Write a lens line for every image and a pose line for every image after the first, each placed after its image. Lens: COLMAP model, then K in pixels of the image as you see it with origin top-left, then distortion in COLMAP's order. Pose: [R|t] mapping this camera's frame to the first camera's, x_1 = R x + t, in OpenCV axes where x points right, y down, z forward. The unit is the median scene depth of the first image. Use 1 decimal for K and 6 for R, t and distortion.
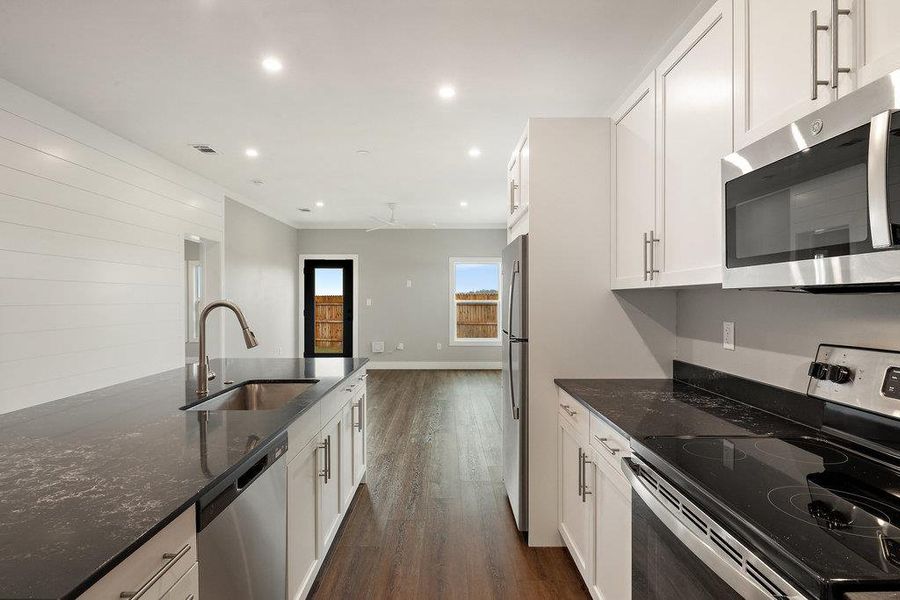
lens RADIAL K [[470.7, 0, 448.7], [0, 470.7, 301.0], [0, 0, 1]] dist [-0.002723, -0.000161]
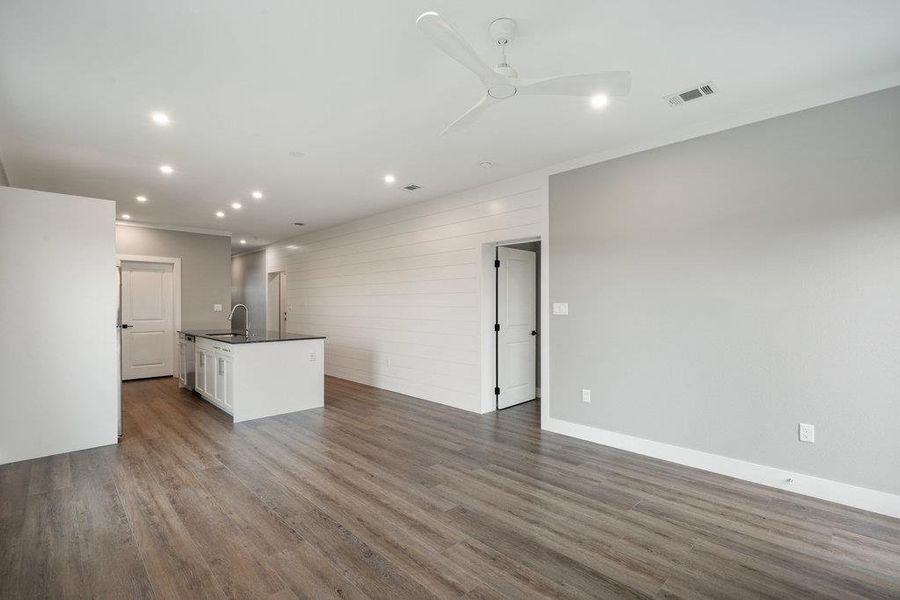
lens RADIAL K [[410.3, 0, 449.4], [0, 410.3, 306.6], [0, 0, 1]] dist [-0.001487, -0.000701]
pose [[-0.719037, 0.003019, -0.694966, 0.097391], [-0.003814, 0.999958, 0.008291, -0.002455], [0.694962, 0.008612, -0.718995, 0.962908]]
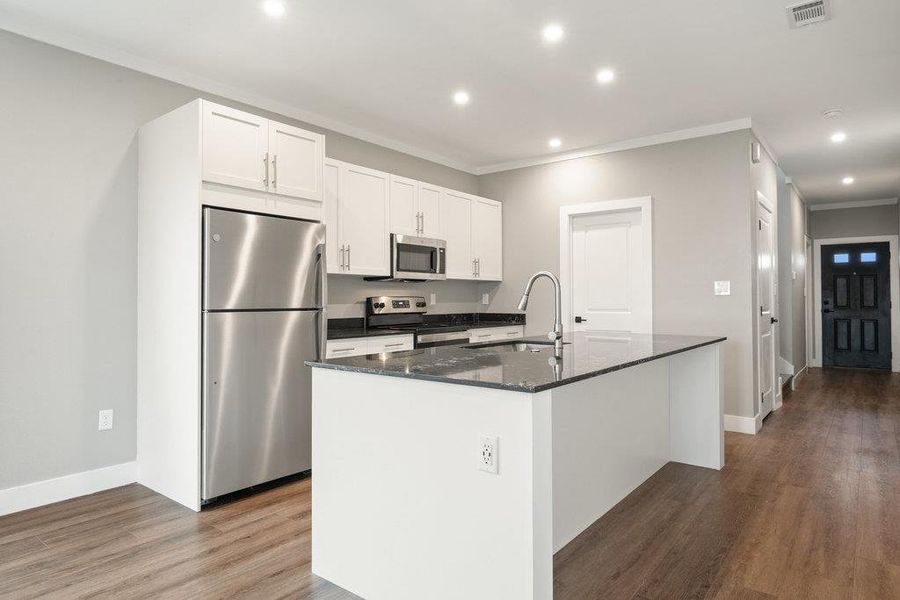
lens RADIAL K [[538.4, 0, 443.0], [0, 538.4, 287.5], [0, 0, 1]] dist [0.002587, -0.014890]
pose [[-0.779877, 0.015742, 0.625734, -0.289150], [0.005888, 0.999824, -0.017815, 0.016807], [-0.625905, -0.010209, -0.779833, 0.561259]]
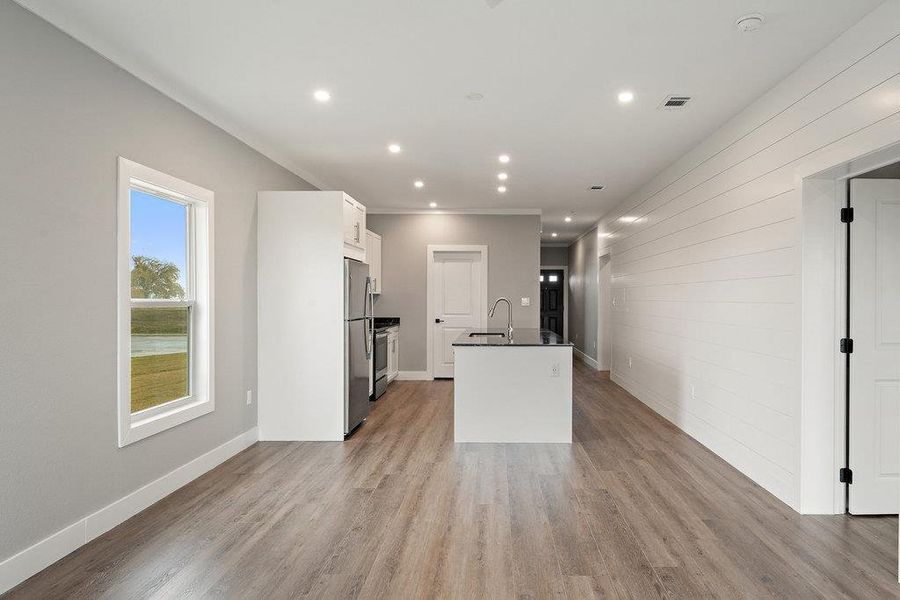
lens RADIAL K [[559.9, 0, 495.1], [0, 559.9, 299.9], [0, 0, 1]] dist [0.001463, -0.000335]
pose [[-0.999986, -0.002791, 0.004441, -0.114890], [-0.002754, 0.999962, 0.008303, -0.002595], [-0.004464, 0.008290, -0.999956, 0.980799]]
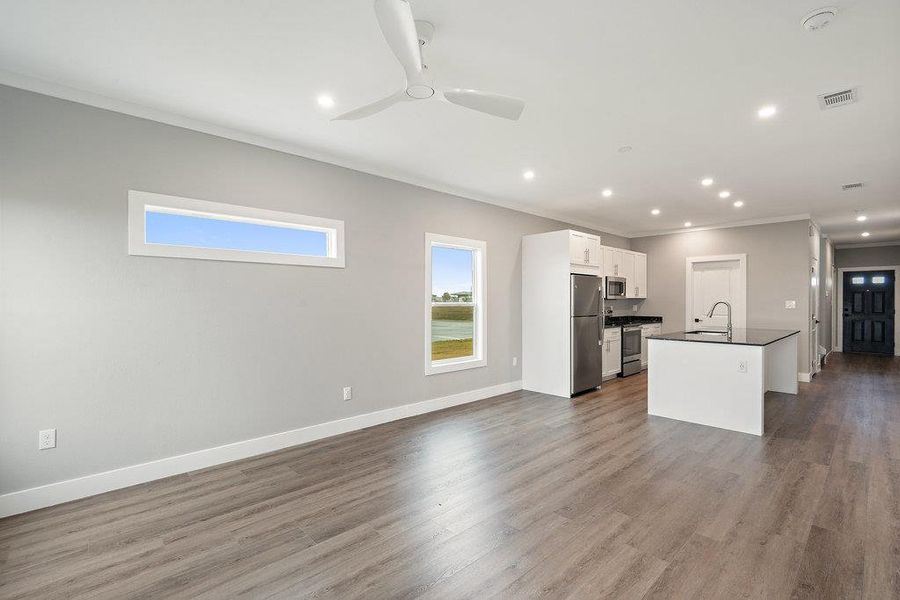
lens RADIAL K [[407.6, 0, 448.4], [0, 407.6, 301.4], [0, 0, 1]] dist [0.001737, -0.005591]
pose [[-0.684612, -0.000776, 0.728907, -0.286598], [0.004110, 0.999979, 0.004924, -0.003246], [-0.728896, 0.006367, -0.684595, 0.964643]]
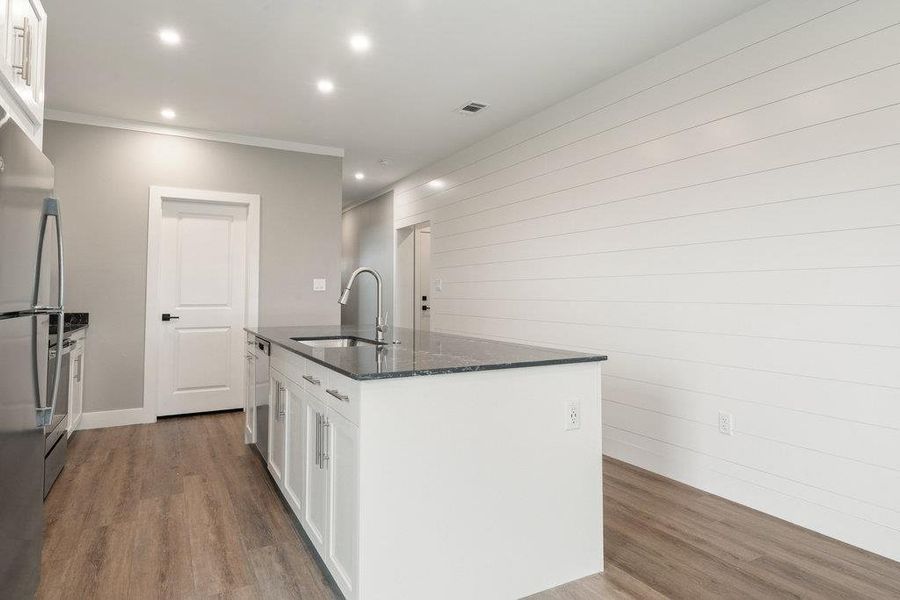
lens RADIAL K [[523.9, 0, 451.9], [0, 523.9, 268.5], [0, 0, 1]] dist [0.000830, -0.000686]
pose [[-0.878404, -0.022573, -0.477386, -0.003055], [-0.002108, 0.999057, -0.043362, 0.016709], [0.477915, -0.037083, -0.877623, 0.587039]]
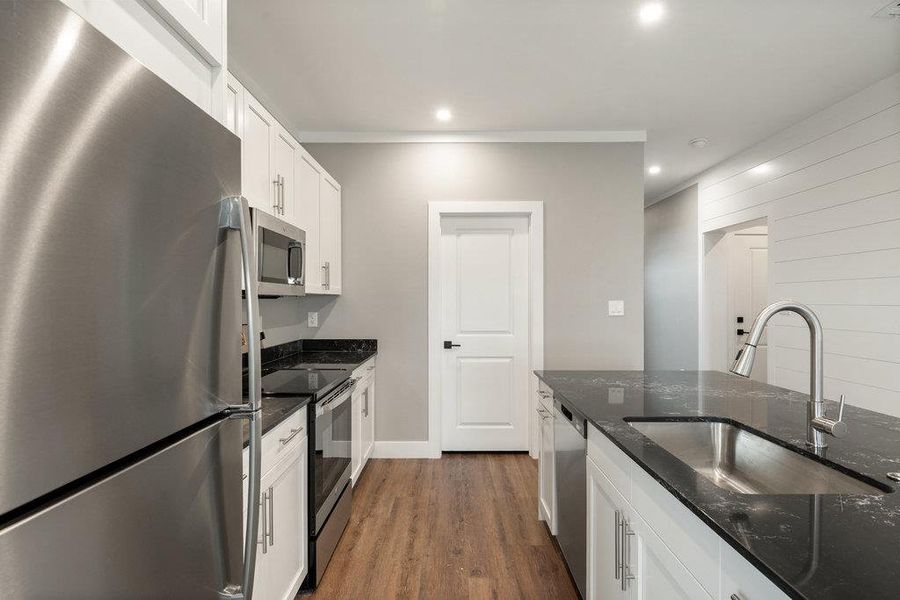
lens RADIAL K [[470.7, 0, 448.7], [0, 470.7, 301.0], [0, 0, 1]] dist [-0.002723, -0.000161]
pose [[-0.999958, 0.001341, 0.009025, -0.008482], [0.001397, 0.999980, 0.006152, -0.000902], [-0.009017, 0.006164, -0.999940, 0.405853]]
